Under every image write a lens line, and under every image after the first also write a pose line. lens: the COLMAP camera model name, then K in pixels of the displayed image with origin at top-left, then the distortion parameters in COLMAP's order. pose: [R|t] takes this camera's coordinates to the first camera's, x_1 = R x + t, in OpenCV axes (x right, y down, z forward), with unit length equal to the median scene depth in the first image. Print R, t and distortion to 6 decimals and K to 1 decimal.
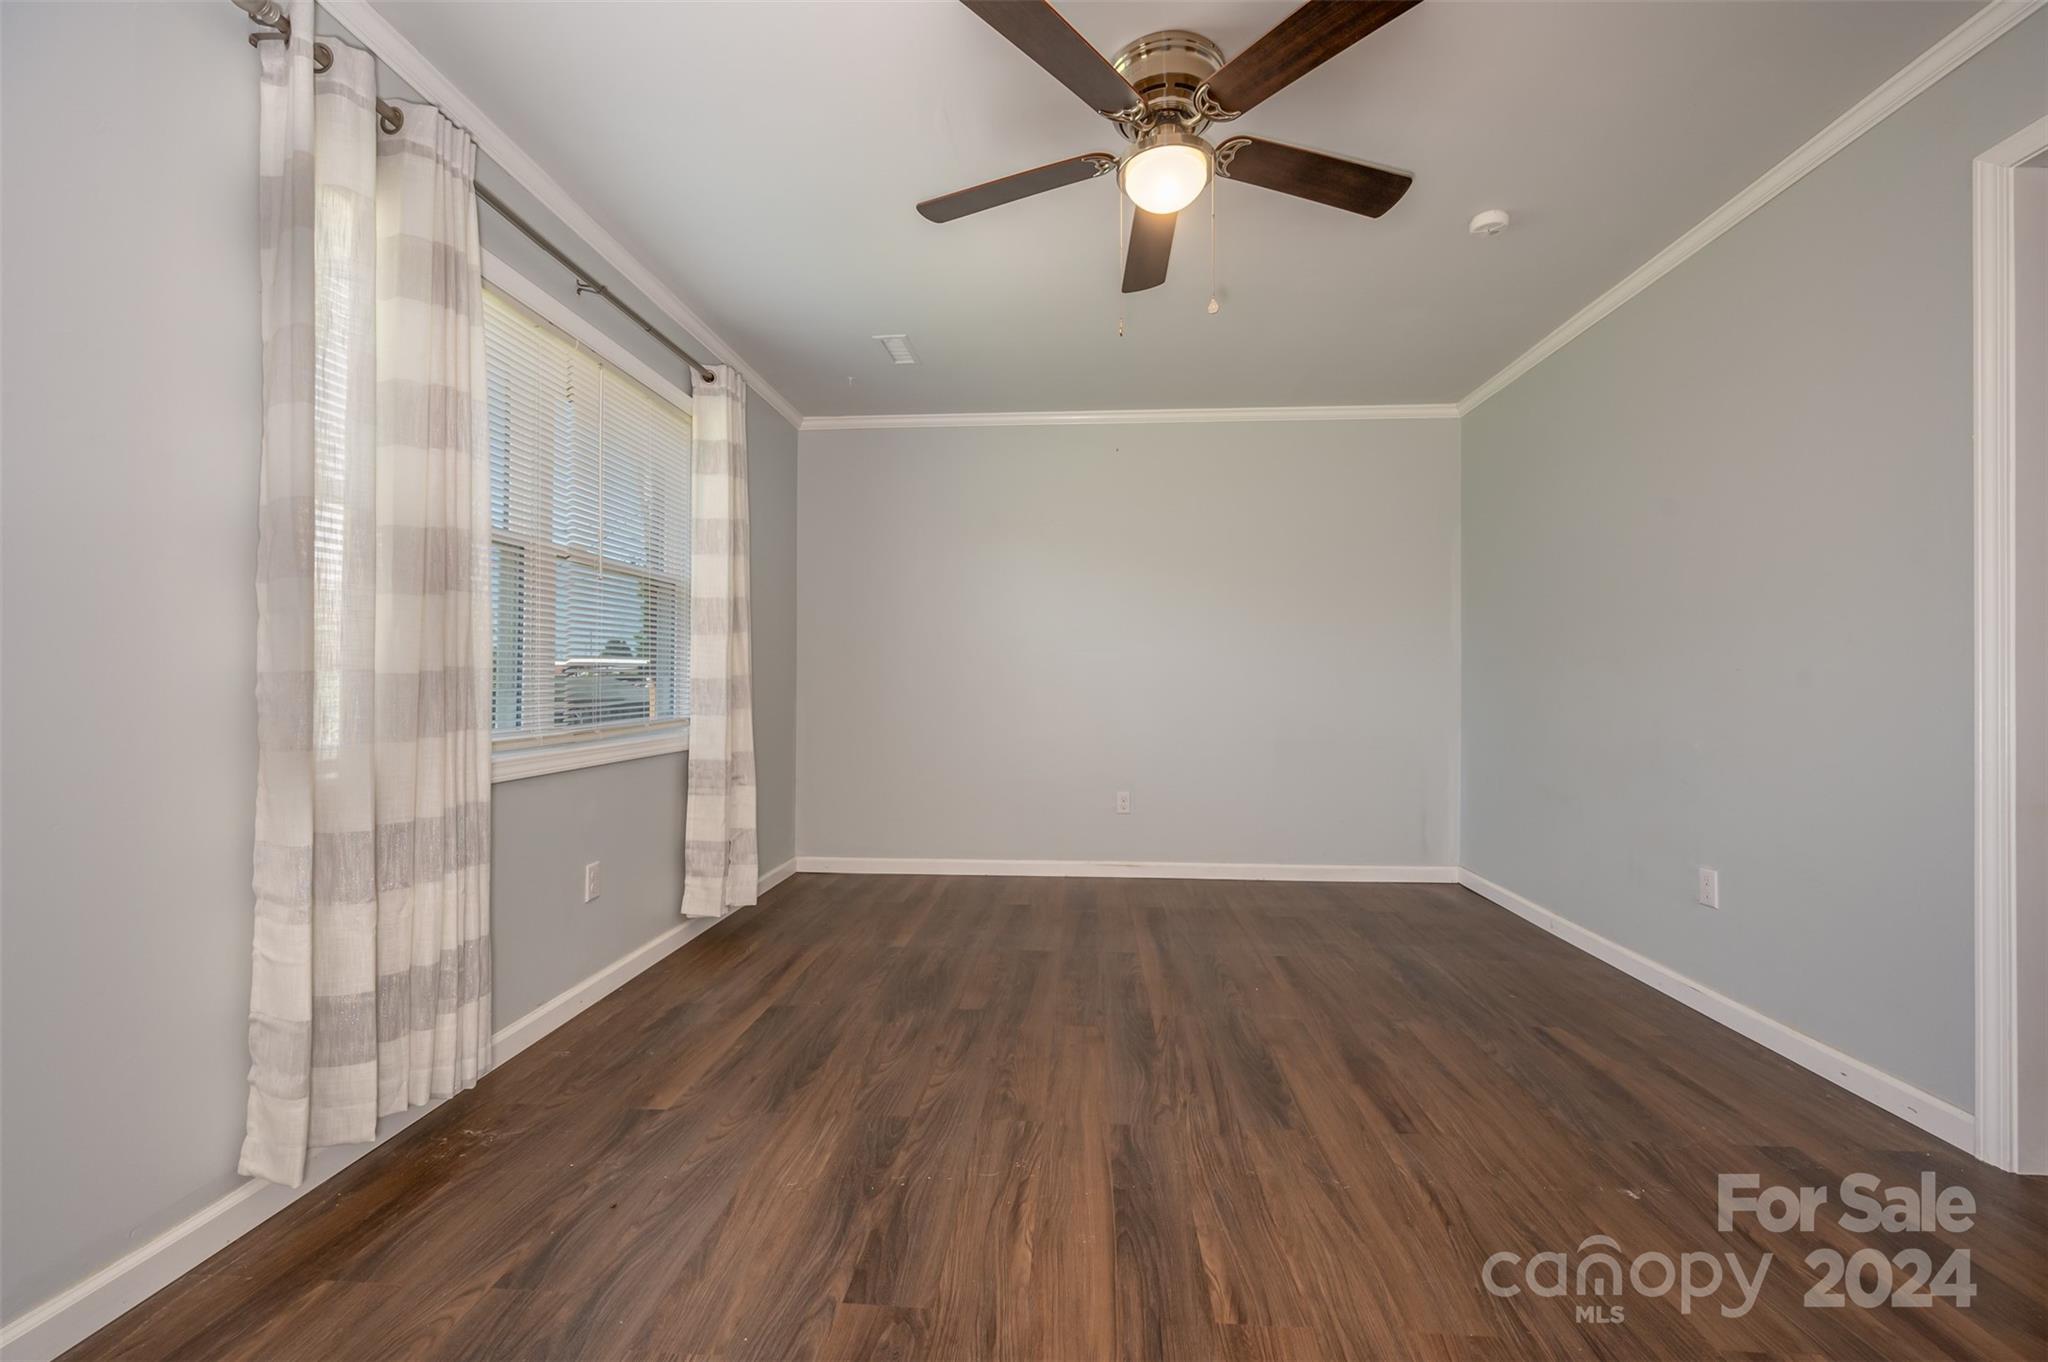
lens RADIAL K [[820.4, 0, 1051.8], [0, 820.4, 674.7], [0, 0, 1]] dist [-0.001760, -0.000574]
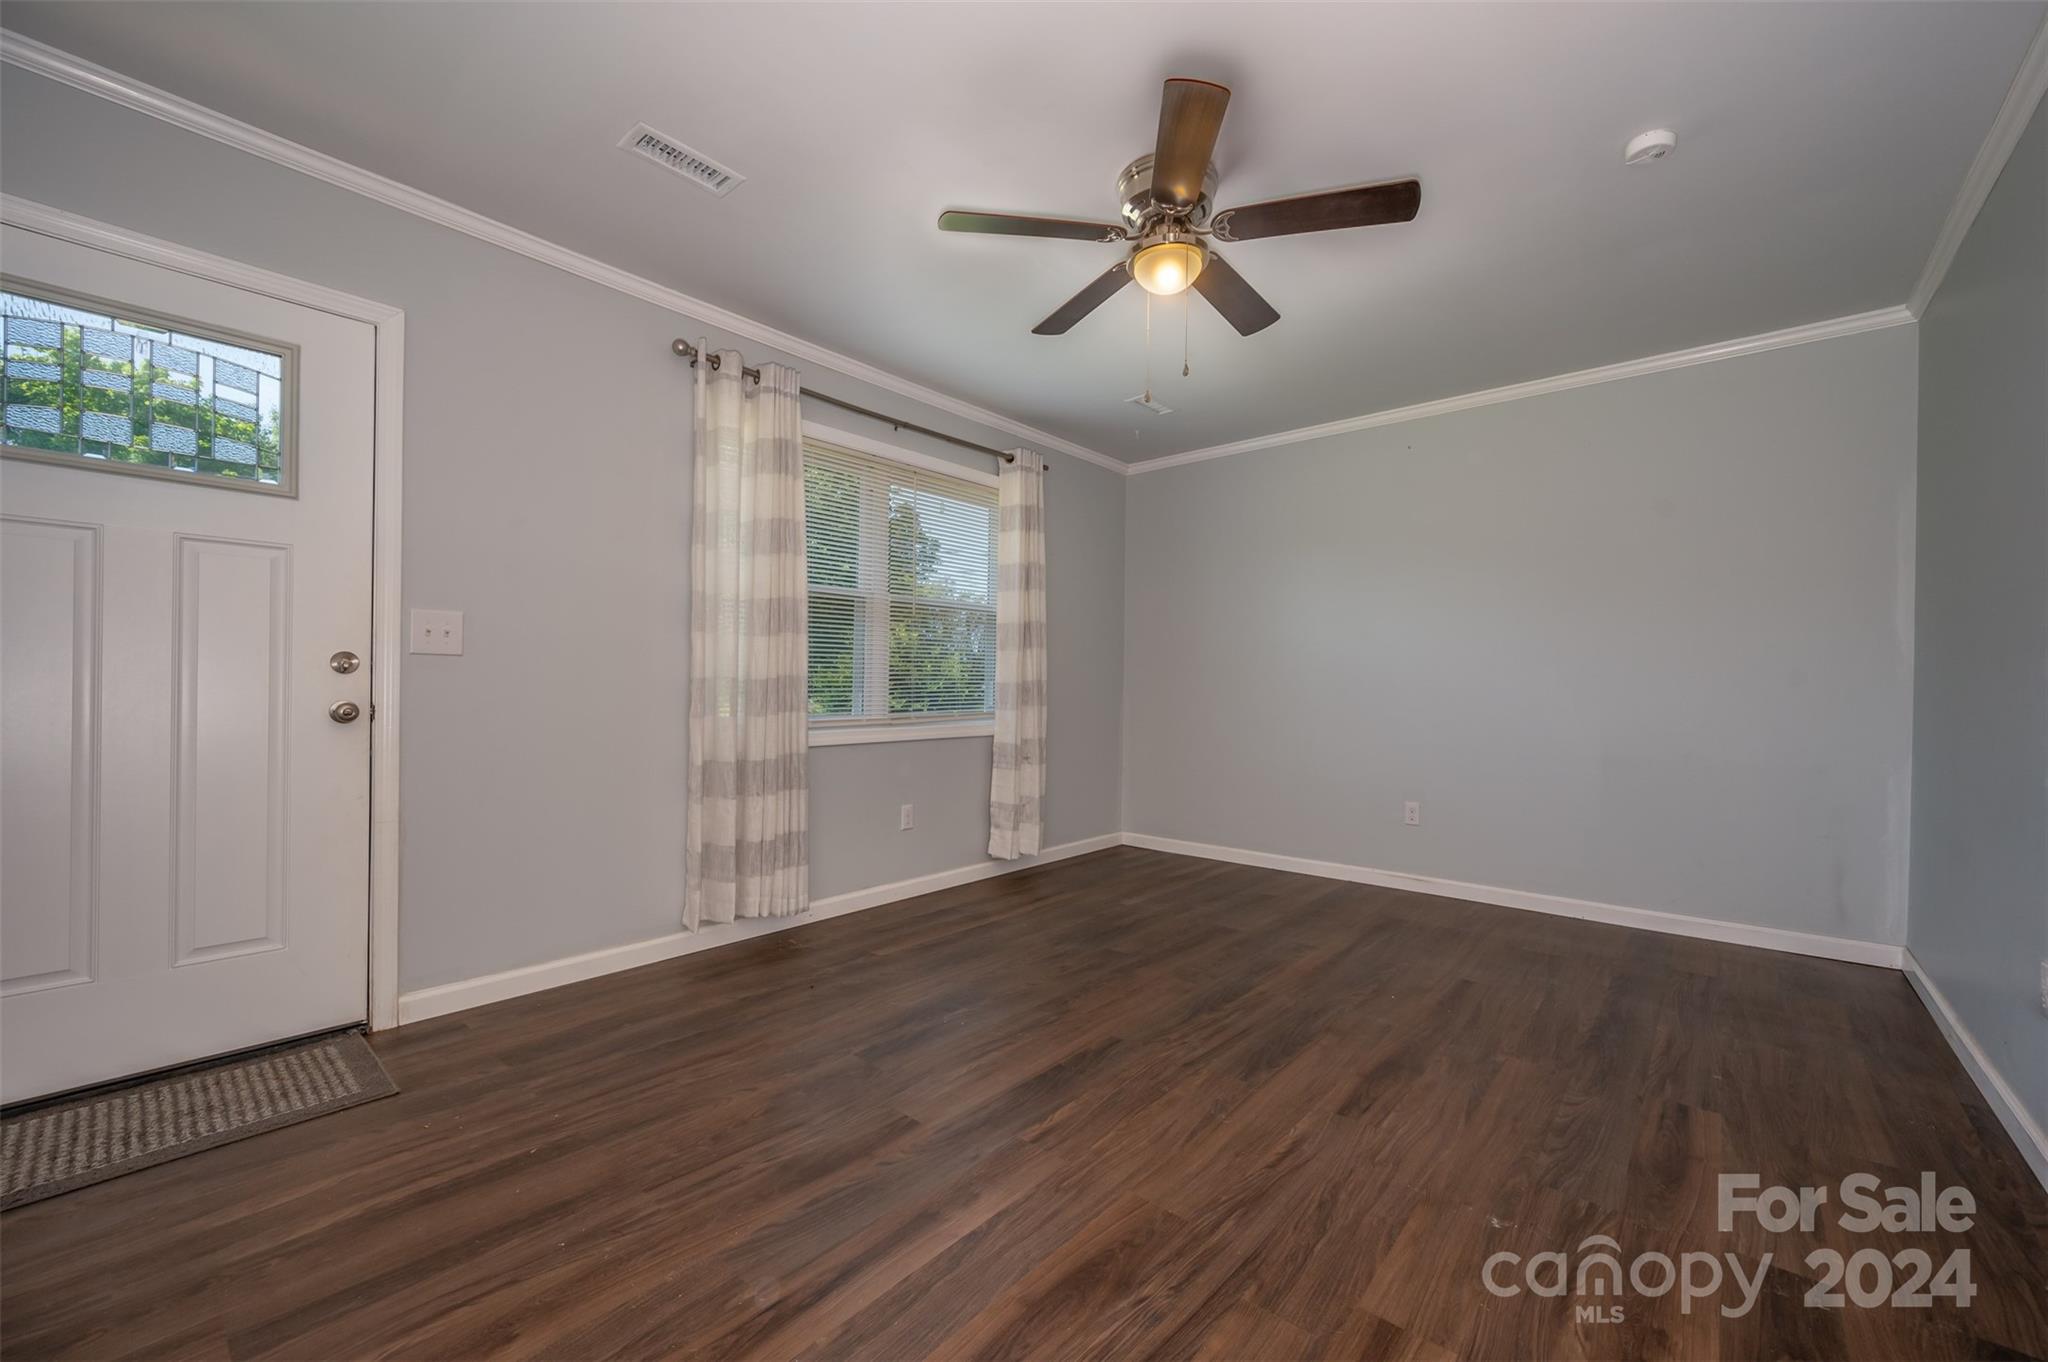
lens RADIAL K [[820.4, 0, 1037.7], [0, 820.4, 682.9], [0, 0, 1]] dist [-0.001760, -0.000574]
pose [[0.796637, 0.003353, -0.604449, 0.626139], [-0.001601, 0.999993, 0.003436, -0.000369], [0.604456, -0.001769, 0.796636, -0.064225]]
